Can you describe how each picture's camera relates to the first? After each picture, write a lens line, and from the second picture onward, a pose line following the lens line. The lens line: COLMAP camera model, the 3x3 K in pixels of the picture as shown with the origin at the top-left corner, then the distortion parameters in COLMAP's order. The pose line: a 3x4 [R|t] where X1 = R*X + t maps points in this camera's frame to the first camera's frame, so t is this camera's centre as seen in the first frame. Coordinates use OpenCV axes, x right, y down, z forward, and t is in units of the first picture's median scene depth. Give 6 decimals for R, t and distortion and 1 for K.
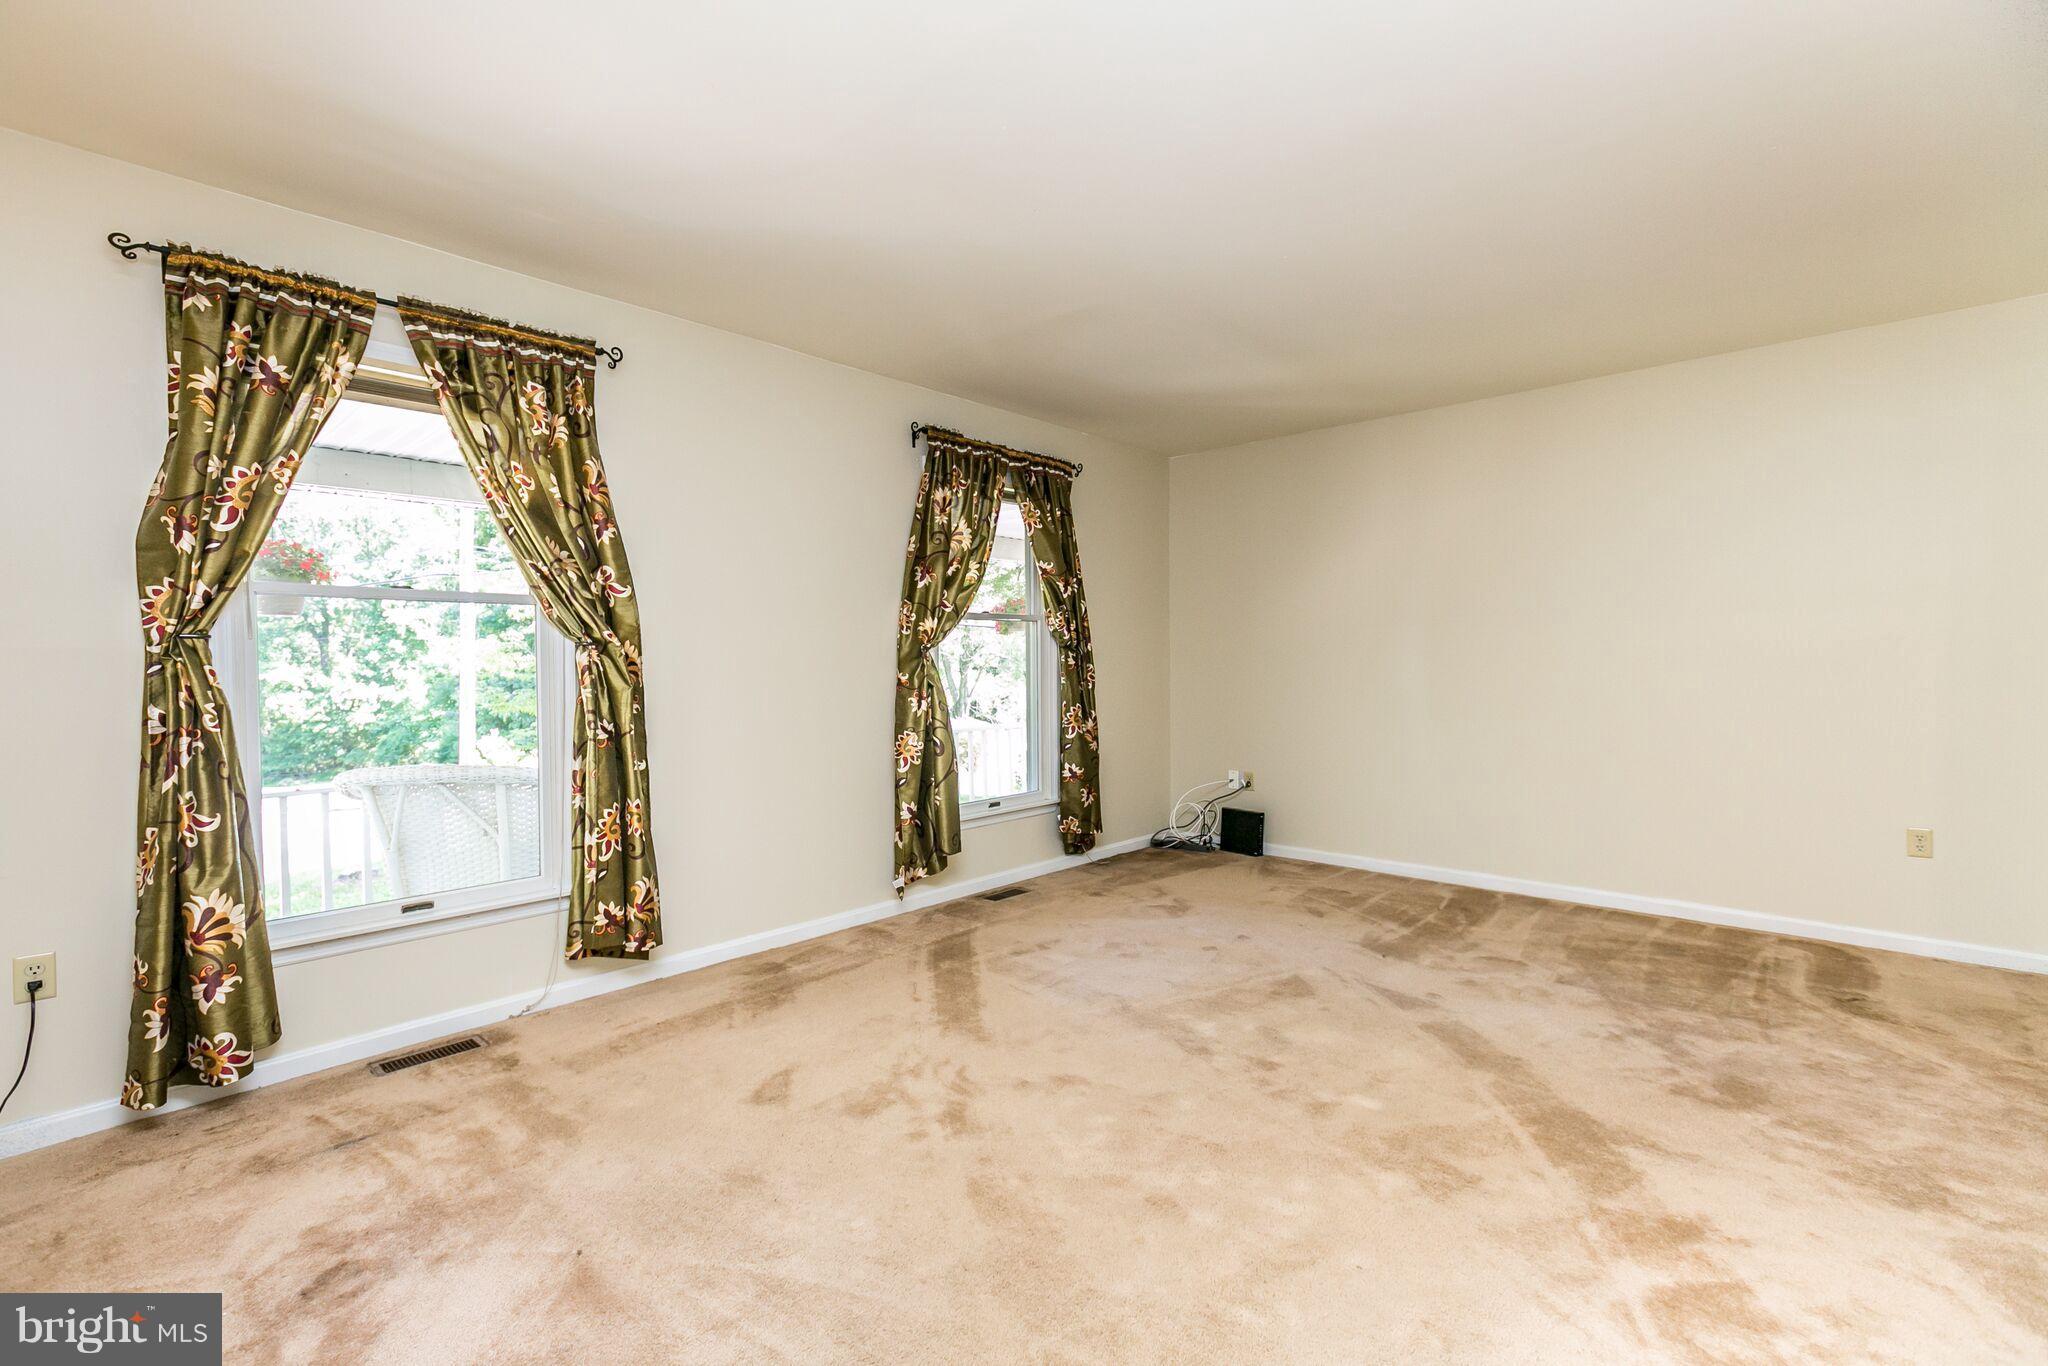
lens RADIAL K [[900.4, 0, 1017.0], [0, 900.4, 683.7], [0, 0, 1]] dist [-0.001024, -0.000131]
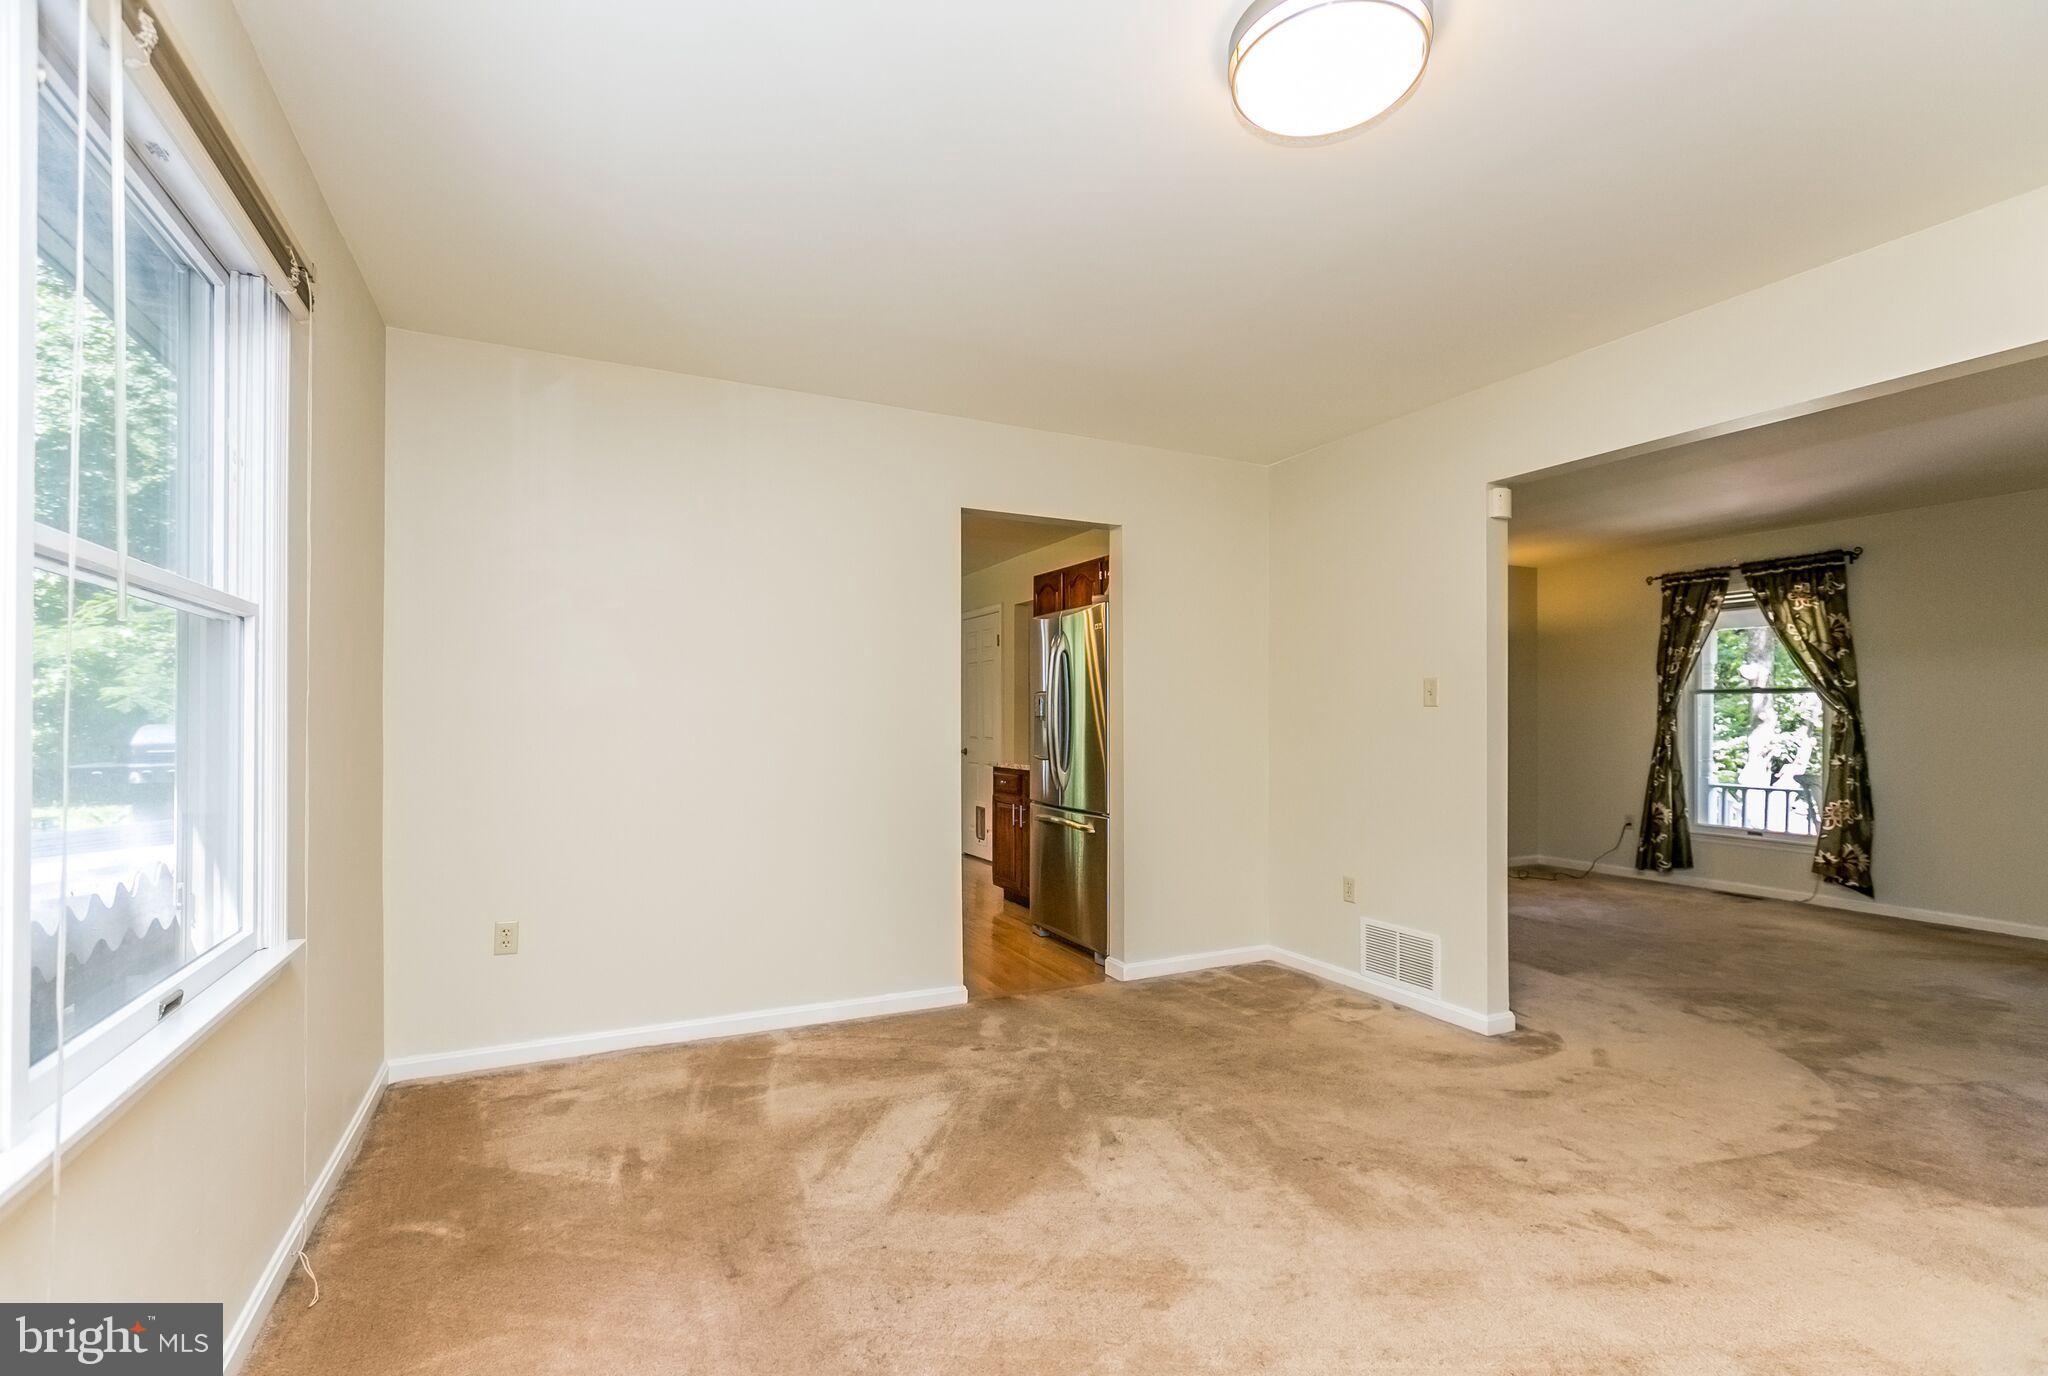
lens RADIAL K [[915.4, 0, 1021.8], [0, 915.4, 716.3], [0, 0, 1]] dist [0.013072, 0.000035]
pose [[-0.349689, 0.005366, -0.936850, 1.624920], [-0.022970, 0.999634, 0.014299, -0.022427], [0.936584, 0.026520, -0.349438, 0.083381]]
